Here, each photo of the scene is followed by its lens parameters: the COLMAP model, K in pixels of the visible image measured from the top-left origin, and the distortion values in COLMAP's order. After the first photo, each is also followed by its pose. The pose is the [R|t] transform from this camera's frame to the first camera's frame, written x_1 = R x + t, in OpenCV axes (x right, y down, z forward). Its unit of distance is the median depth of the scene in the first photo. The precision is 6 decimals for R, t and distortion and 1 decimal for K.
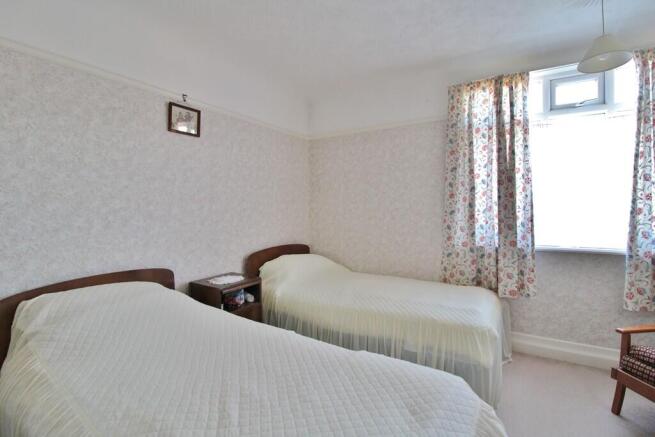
lens RADIAL K [[304.3, 0, 326.8], [0, 304.3, 212.0], [0, 0, 1]] dist [-0.003086, -0.000768]
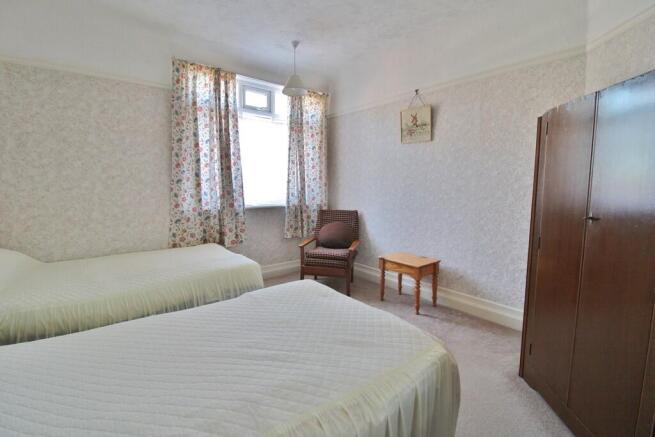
lens RADIAL K [[304.3, 0, 326.8], [0, 304.3, 212.0], [0, 0, 1]] dist [-0.003086, -0.000768]
pose [[0.328344, -0.082127, 0.940981, -0.453478], [0.001181, 0.996248, 0.086538, 0.018323], [-0.944558, -0.027303, 0.327209, 0.167588]]
